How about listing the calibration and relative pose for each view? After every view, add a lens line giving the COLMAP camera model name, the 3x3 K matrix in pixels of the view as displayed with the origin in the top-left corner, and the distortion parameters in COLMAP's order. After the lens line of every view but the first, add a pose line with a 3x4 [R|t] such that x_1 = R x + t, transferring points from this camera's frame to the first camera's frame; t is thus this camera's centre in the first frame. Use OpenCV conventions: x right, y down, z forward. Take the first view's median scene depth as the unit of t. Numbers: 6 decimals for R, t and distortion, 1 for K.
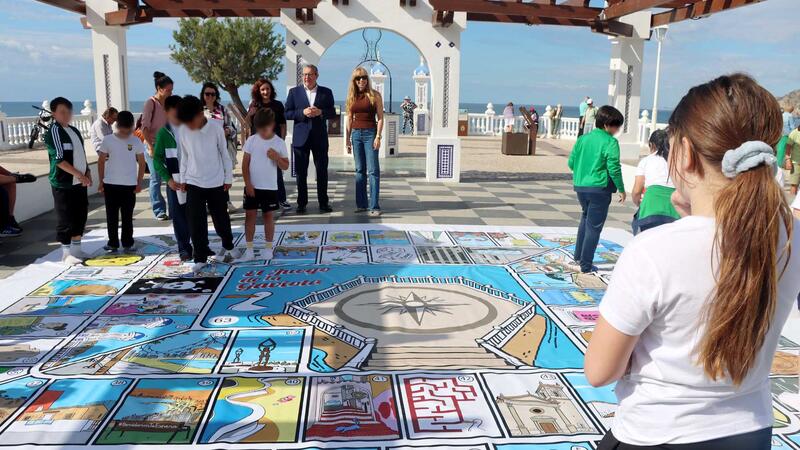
lens RADIAL K [[668.0, 0, 400.0], [0, 668.0, 225.0], [0, 0, 1]] dist [-0.117980, 0.003854]
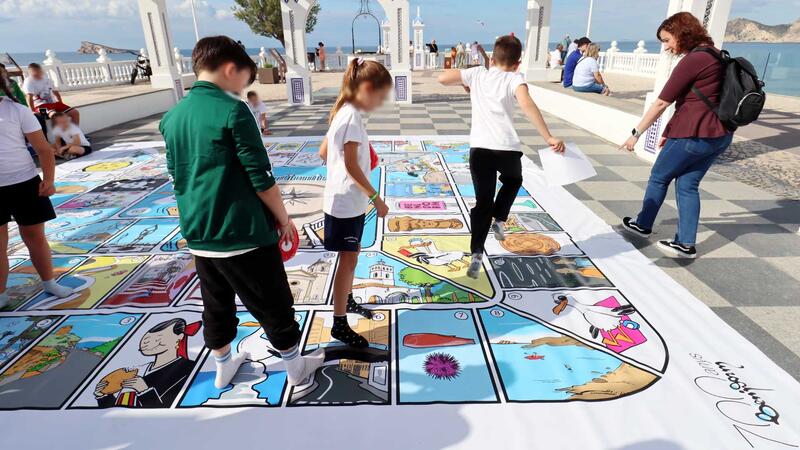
lens RADIAL K [[443.3, 0, 402.8], [0, 443.3, 204.5], [0, 0, 1]] dist [0.001404, -0.000658]
pose [[0.998026, -0.008740, -0.062184, 0.296240], [0.018614, 0.986936, 0.160035, -0.007683], [0.059973, -0.160877, 0.985151, 0.097334]]
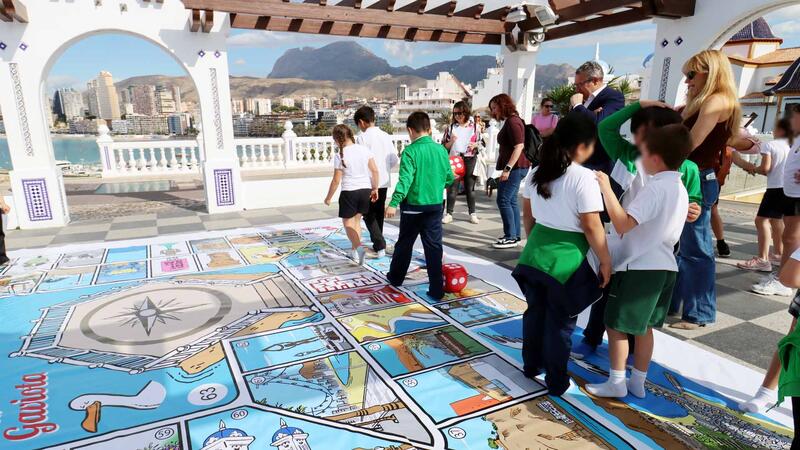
lens RADIAL K [[466.0, 0, 366.1], [0, 466.0, 249.5], [0, 0, 1]] dist [-0.007051, -0.002609]
pose [[-0.344735, -0.259926, 0.901995, -0.677065], [0.179097, 0.925035, 0.335015, -0.145491], [-0.921456, 0.277036, -0.272340, 0.793565]]
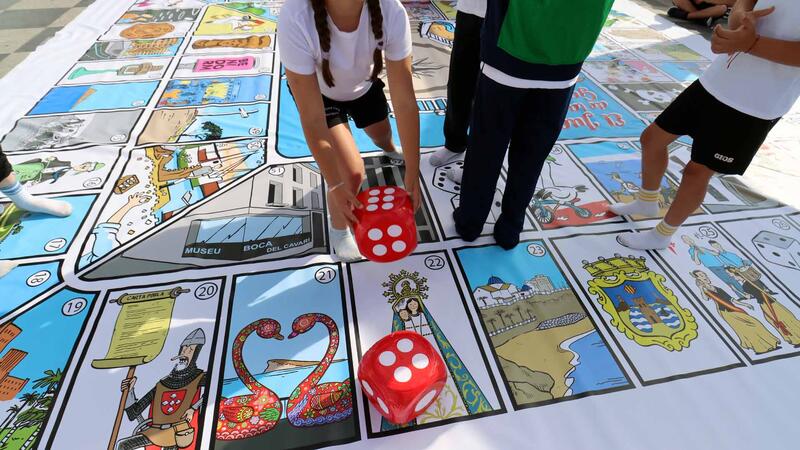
lens RADIAL K [[423.4, 0, 400.0], [0, 423.4, 225.0], [0, 0, 1]] dist [-0.024867, -0.000504]
pose [[-0.992096, 0.023974, -0.123169, 0.106958], [-0.083318, 0.608106, 0.789472, -0.242016], [0.093827, 0.793494, -0.601302, 1.488131]]
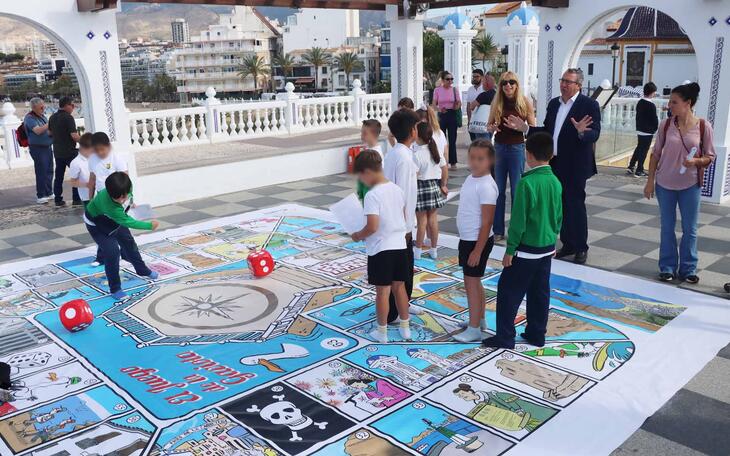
lens RADIAL K [[654.9, 0, 364.0], [0, 654.9, 261.5], [0, 0, 1]] dist [-0.188257, 0.151156]
pose [[-0.636860, -0.228403, 0.736370, -0.890097], [0.153768, 0.898292, 0.411615, -0.342284], [-0.755489, 0.375372, -0.536965, 1.264533]]
